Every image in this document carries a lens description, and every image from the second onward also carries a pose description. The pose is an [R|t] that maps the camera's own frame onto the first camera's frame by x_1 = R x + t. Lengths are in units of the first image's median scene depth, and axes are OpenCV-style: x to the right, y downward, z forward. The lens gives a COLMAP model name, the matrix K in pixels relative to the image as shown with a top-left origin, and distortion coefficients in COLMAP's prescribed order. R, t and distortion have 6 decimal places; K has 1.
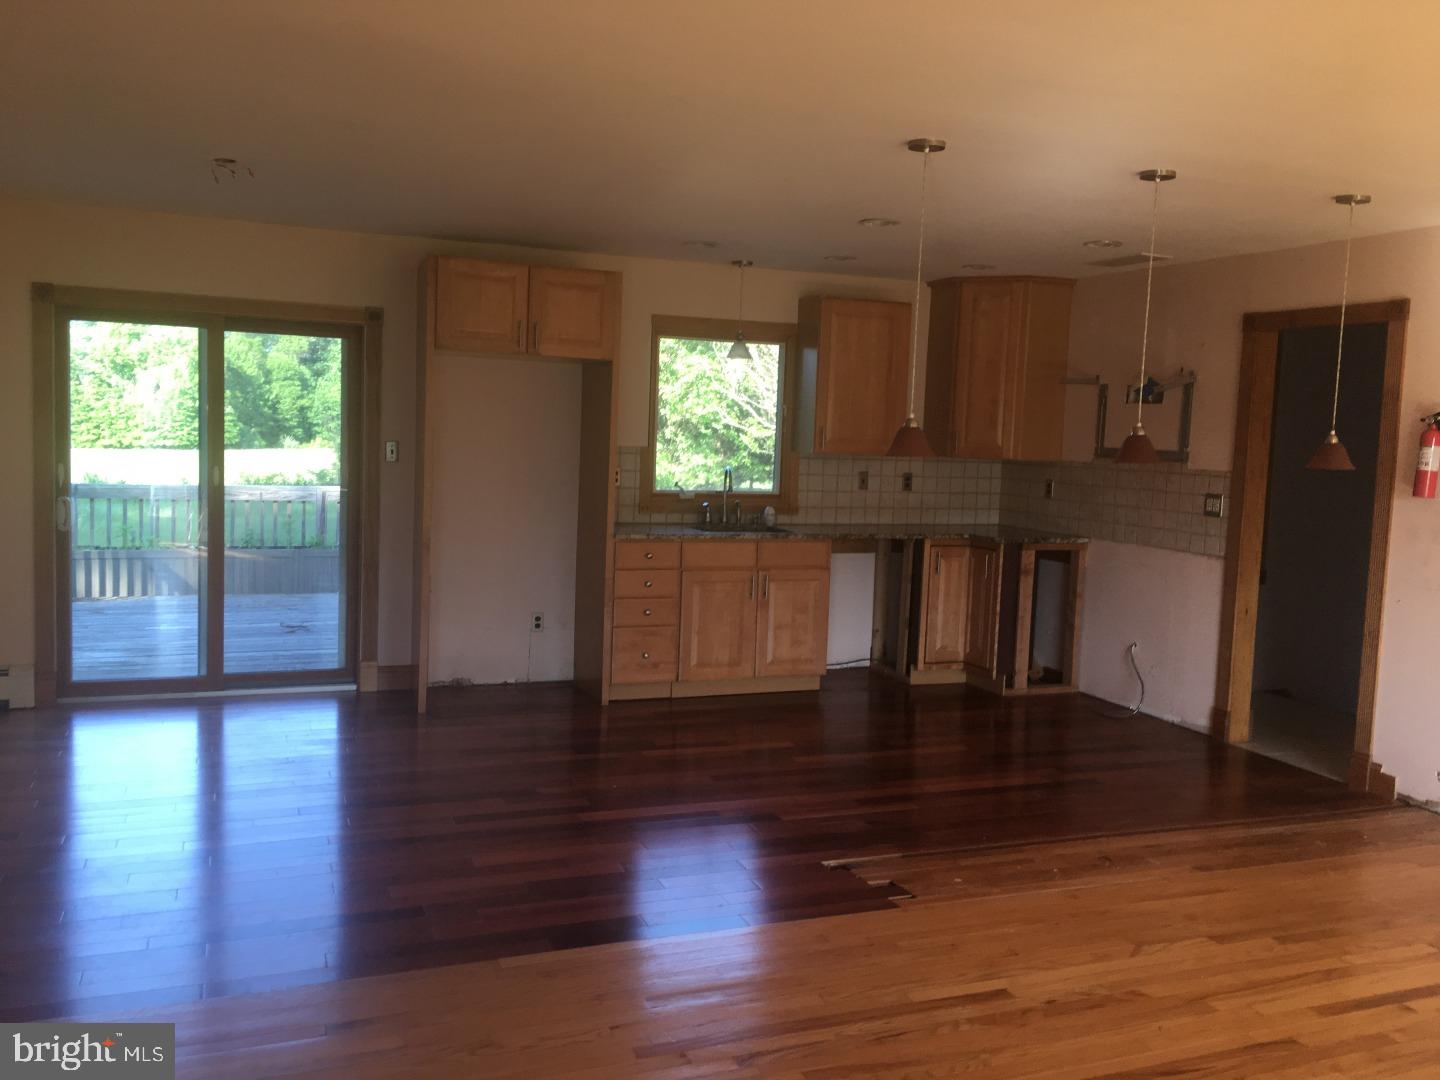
lens RADIAL K [[1202.4, 0, 720.0], [0, 1202.4, 540.0], [0, 0, 1]] dist [0.007156, 0.003371]
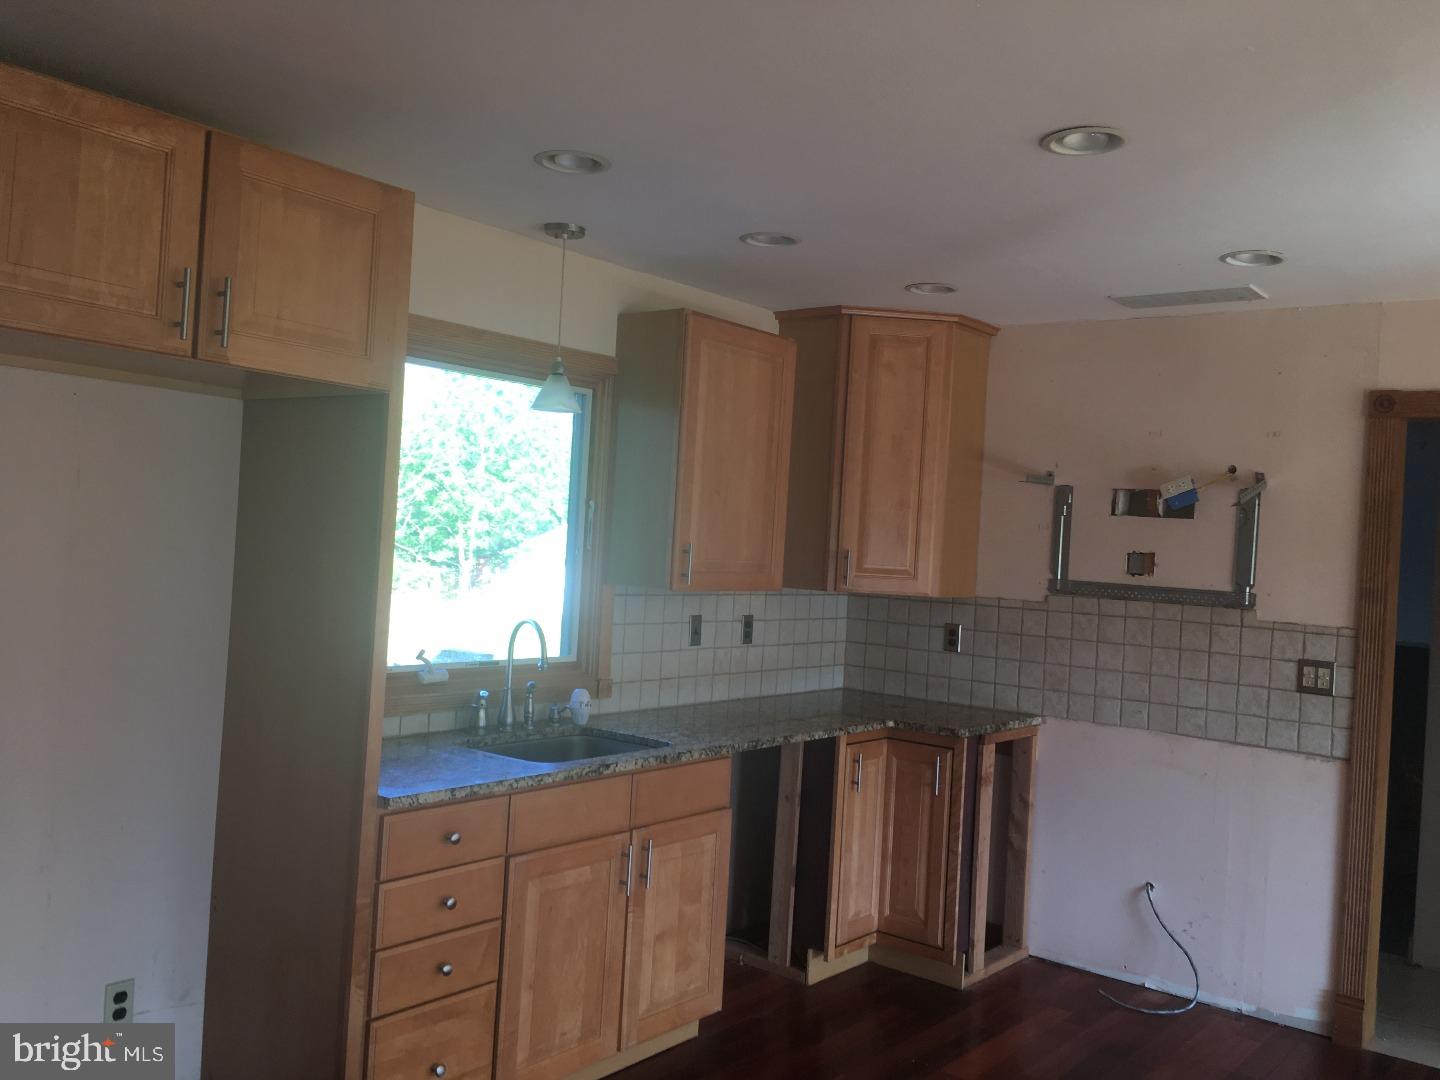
lens RADIAL K [[1218.9, 0, 720.0], [0, 1218.9, 540.0], [0, 0, 1]] dist [0.152588, -0.266254]
pose [[0.864329, 0.013452, 0.502747, -0.187010], [0.021662, 0.997719, -0.063938, -0.059189], [-0.502460, 0.066155, 0.862066, 0.505463]]
